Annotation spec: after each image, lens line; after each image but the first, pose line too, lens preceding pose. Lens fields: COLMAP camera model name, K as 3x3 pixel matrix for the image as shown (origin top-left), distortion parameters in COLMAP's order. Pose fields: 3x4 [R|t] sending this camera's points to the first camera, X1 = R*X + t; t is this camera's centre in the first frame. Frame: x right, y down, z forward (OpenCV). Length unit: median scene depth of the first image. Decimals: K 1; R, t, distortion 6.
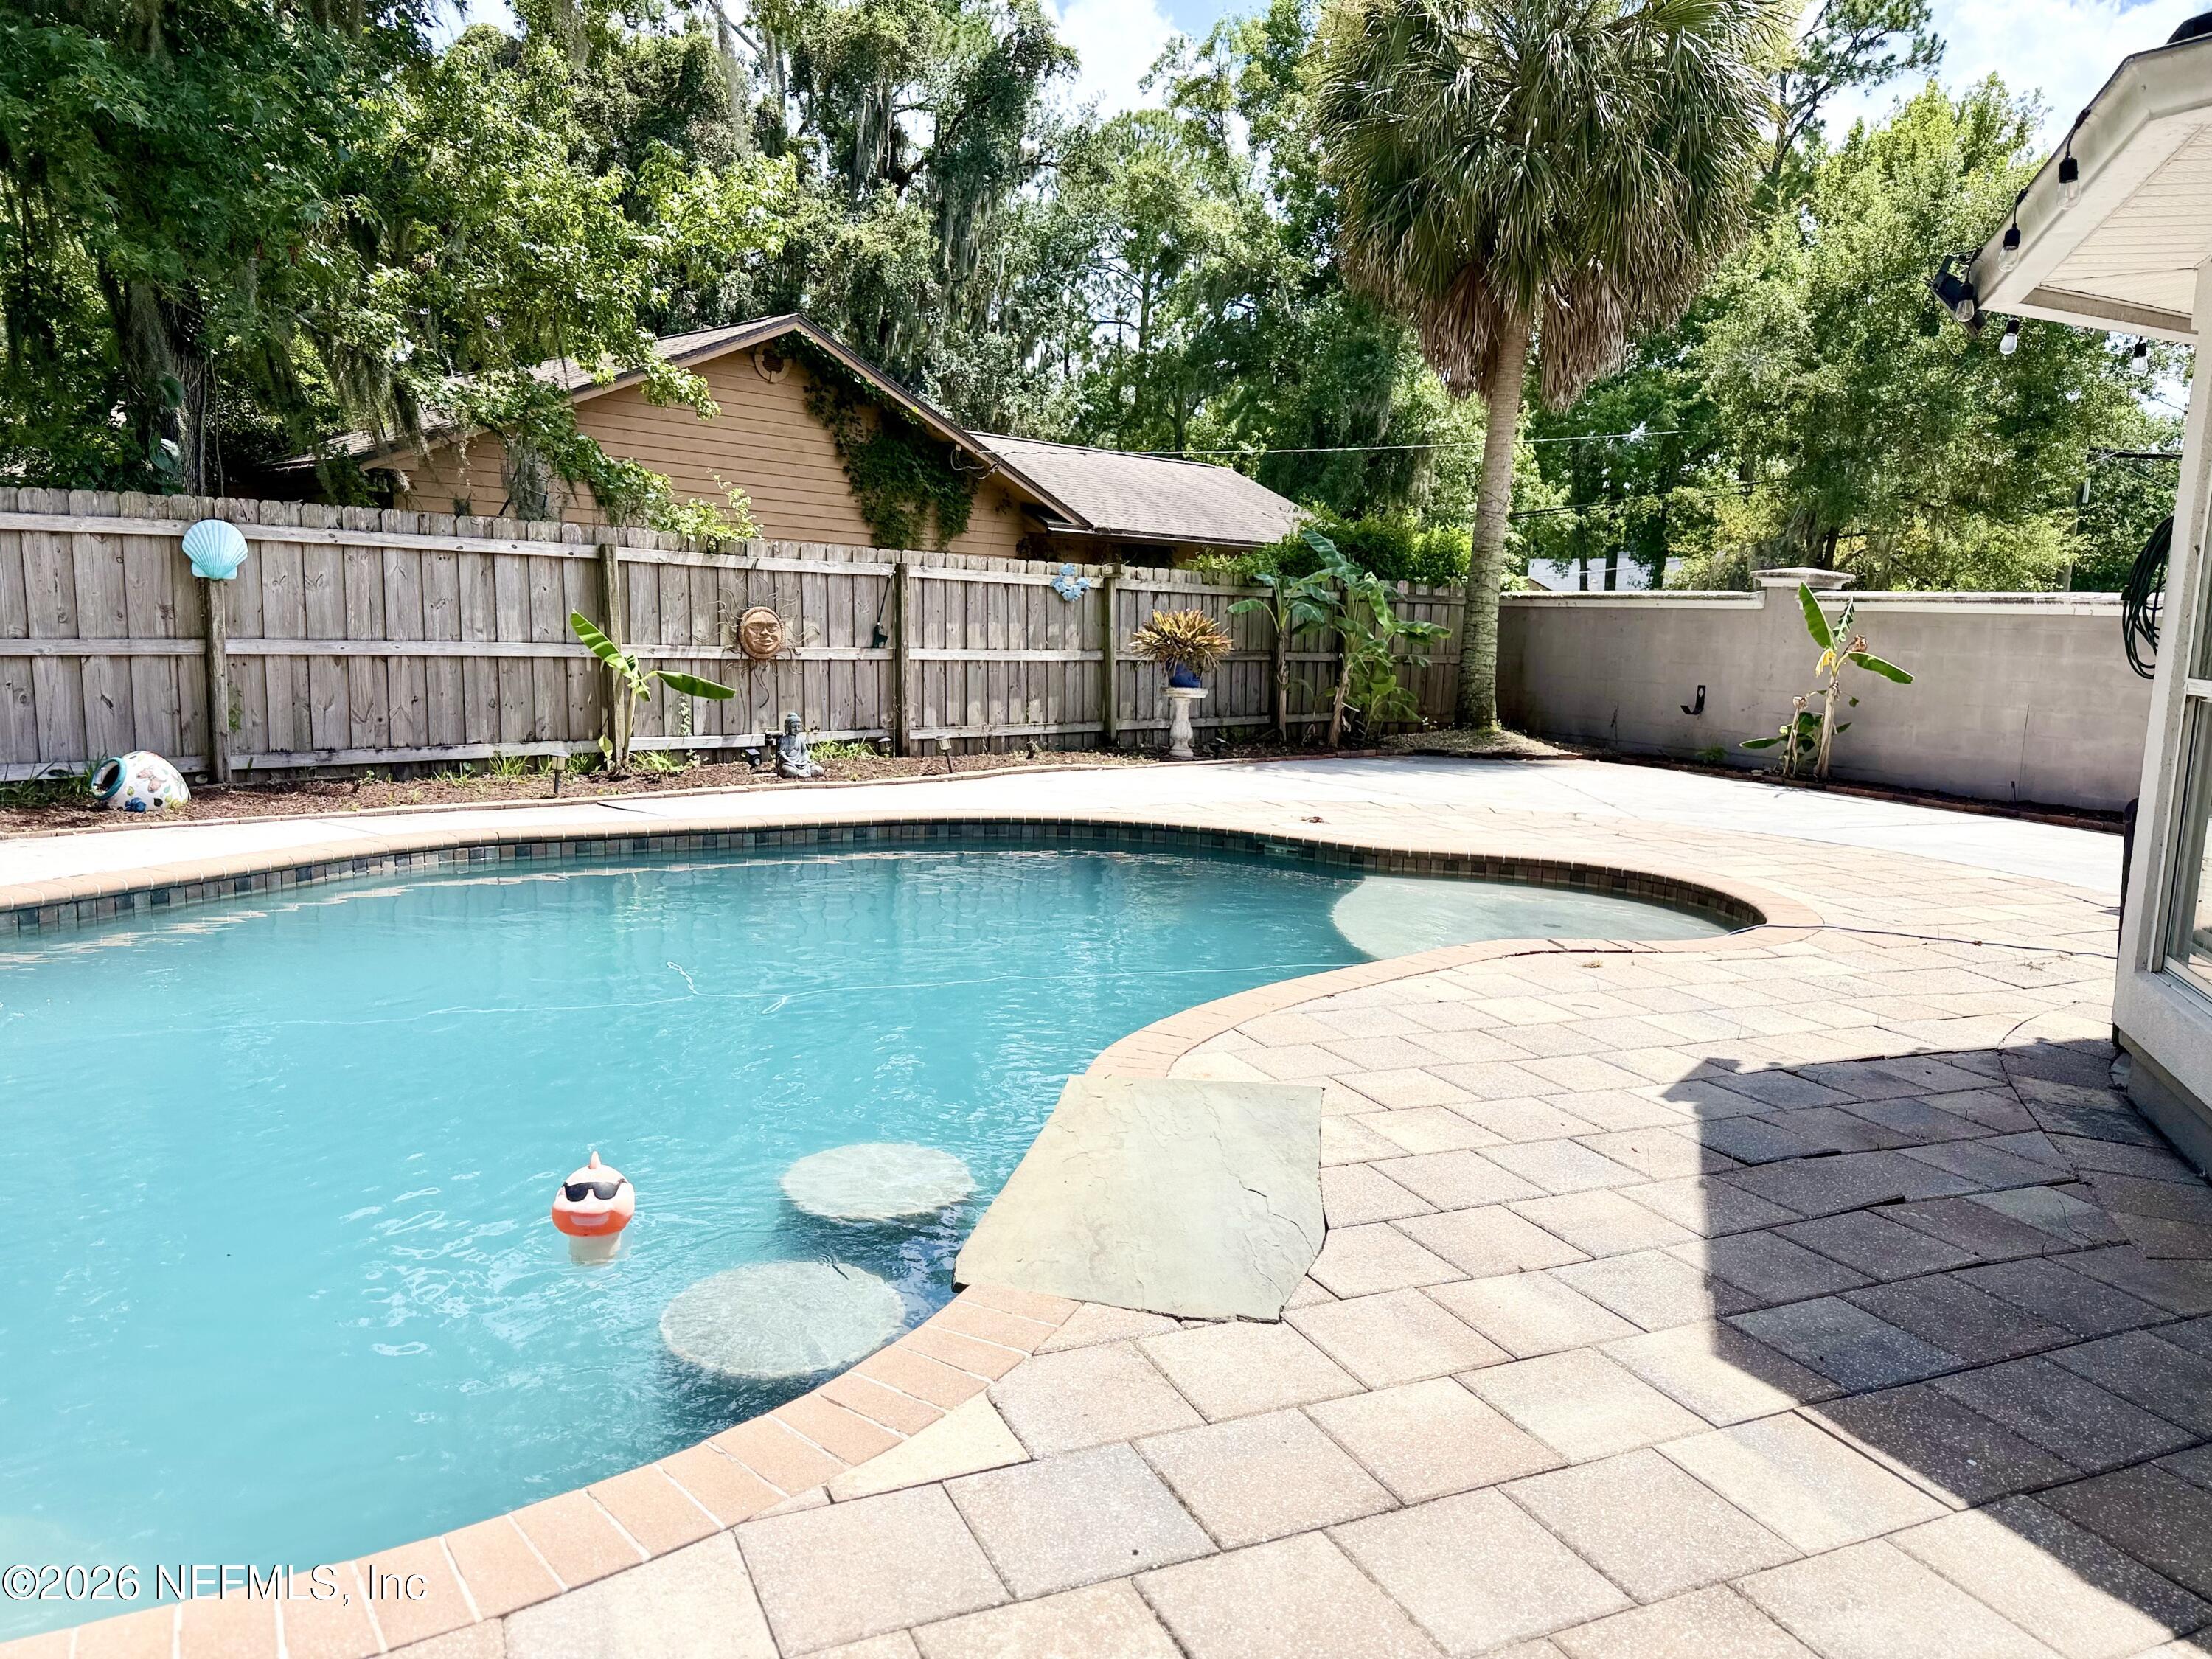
lens RADIAL K [[1550.3, 0, 1111.4], [0, 1550.3, 835.9], [0, 0, 1]] dist [0.117229, -0.150369]
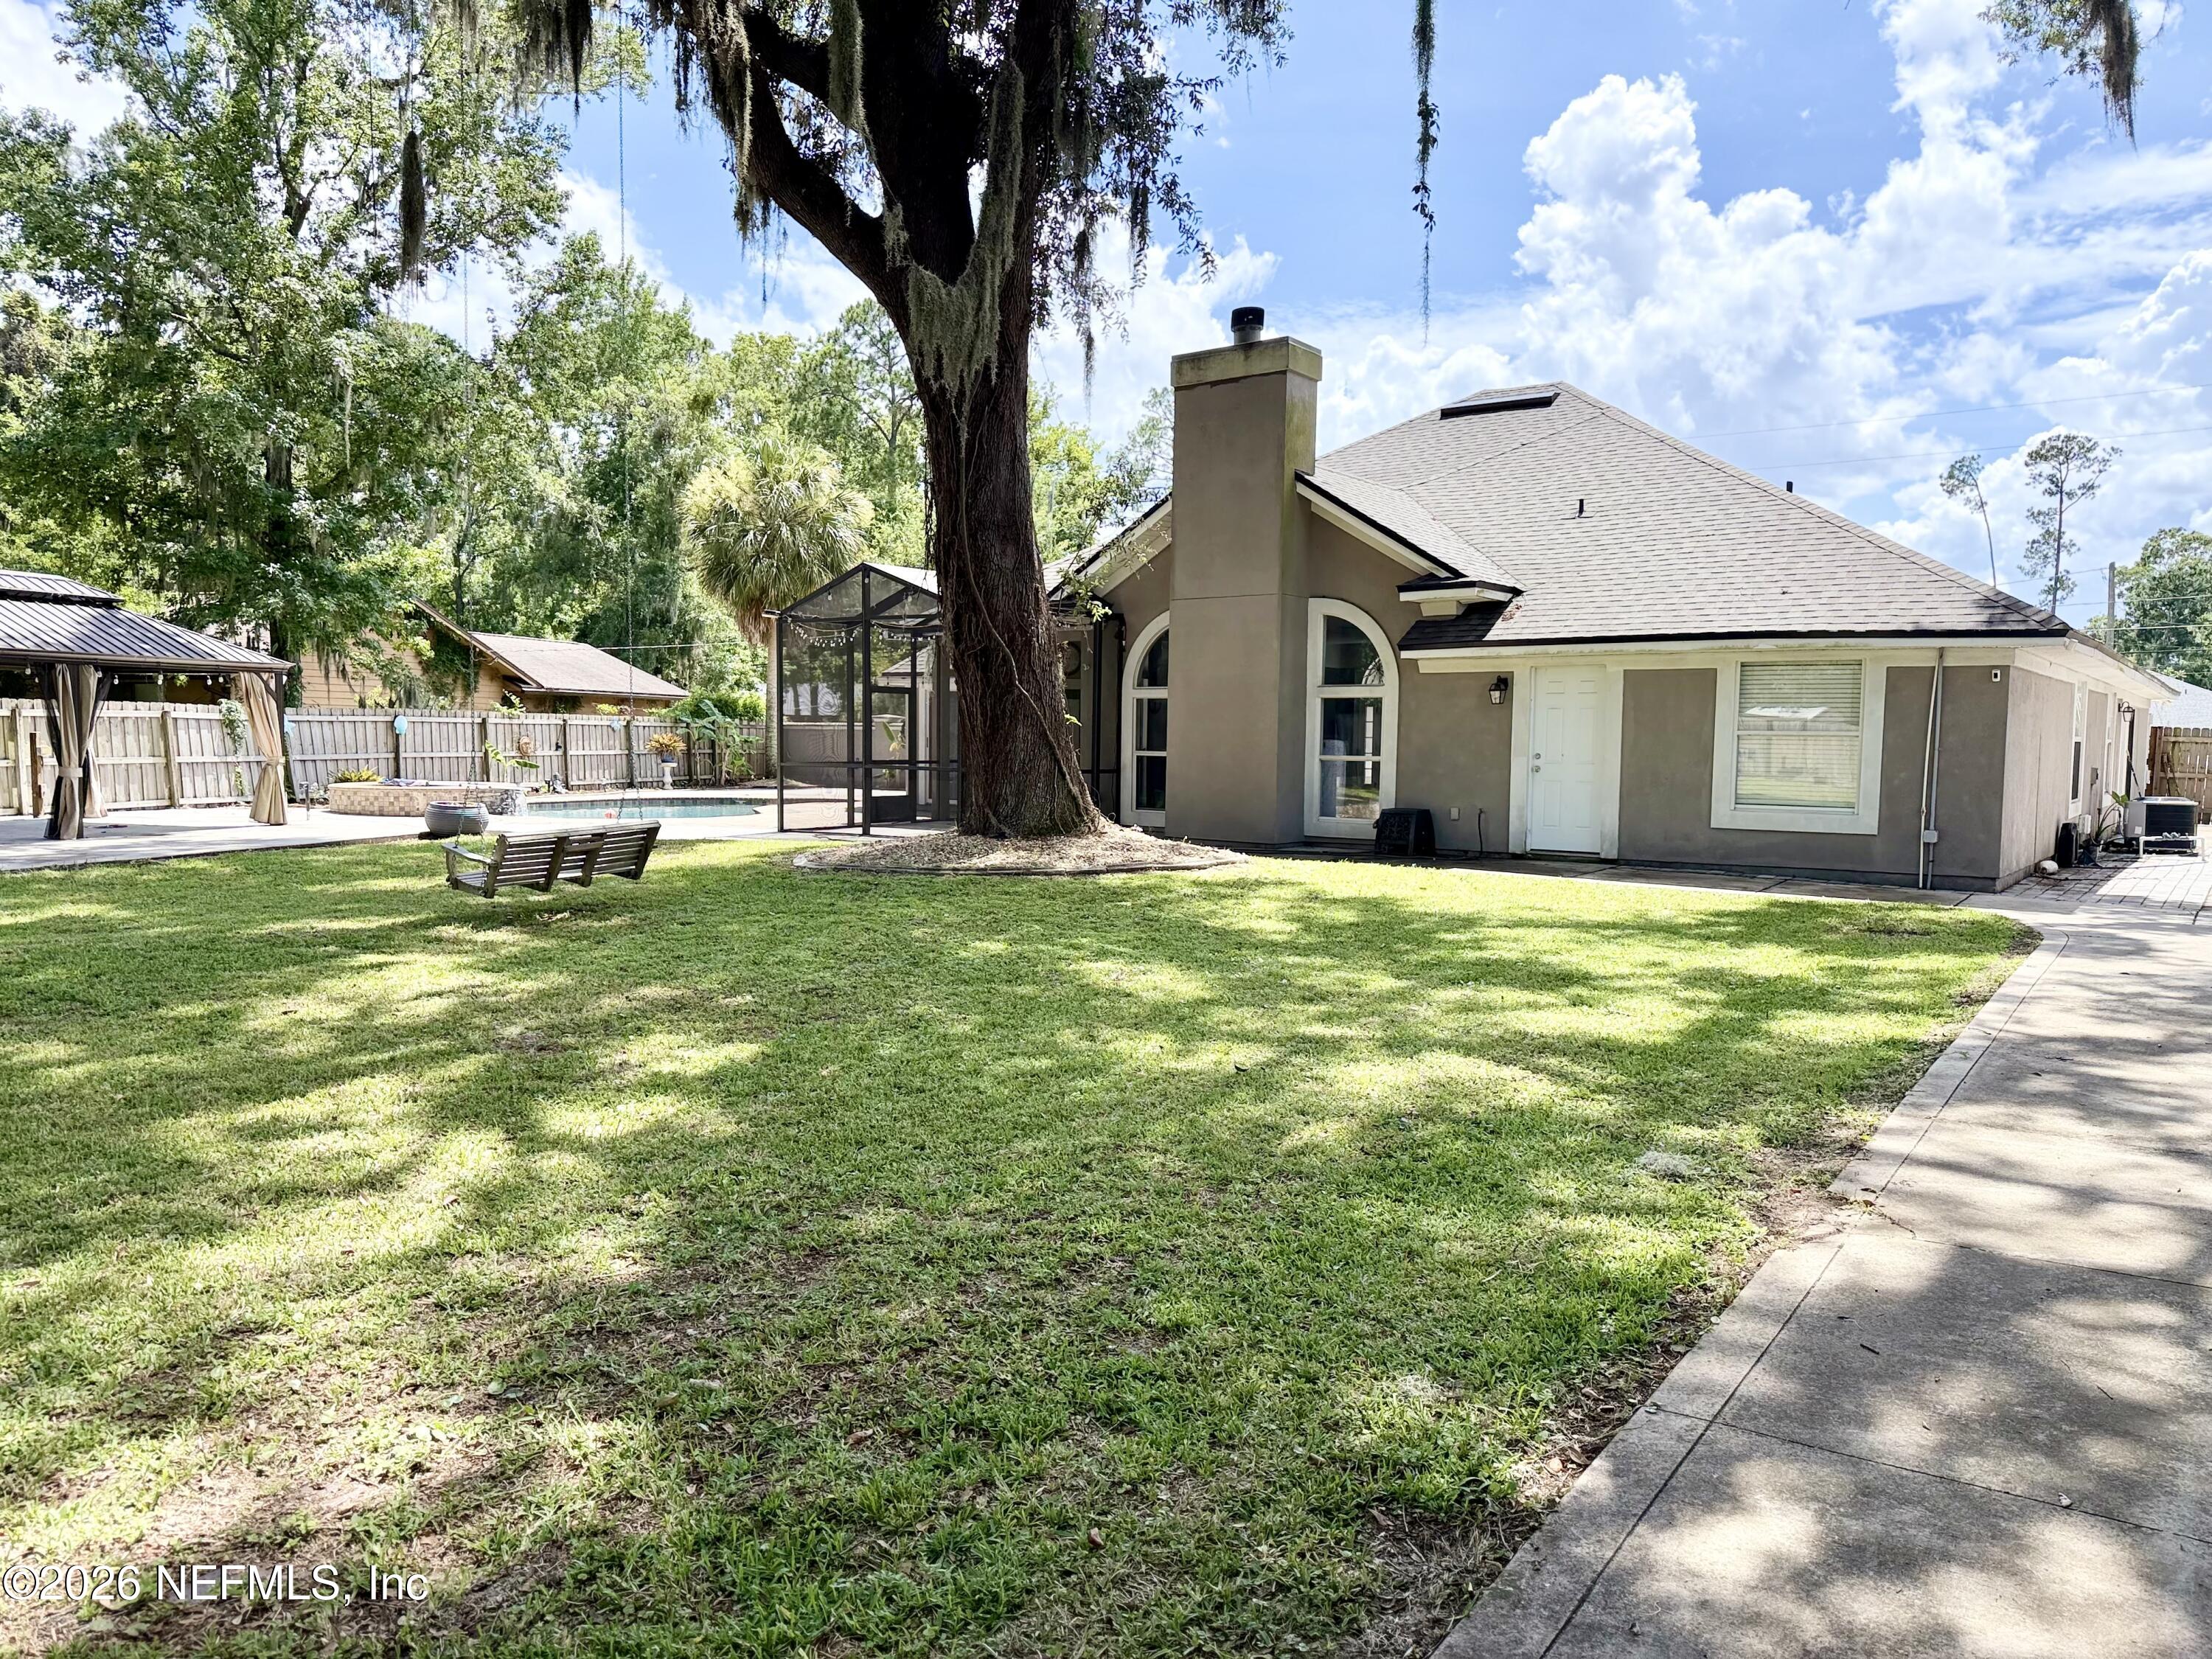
lens RADIAL K [[1550.3, 0, 1111.4], [0, 1550.3, 835.9], [0, 0, 1]] dist [0.117229, -0.150369]
pose [[0.880185, -0.054770, 0.471459, -0.479178], [0.084711, 0.995499, -0.042501, 0.178619], [-0.467009, 0.077347, 0.880863, -1.466907]]
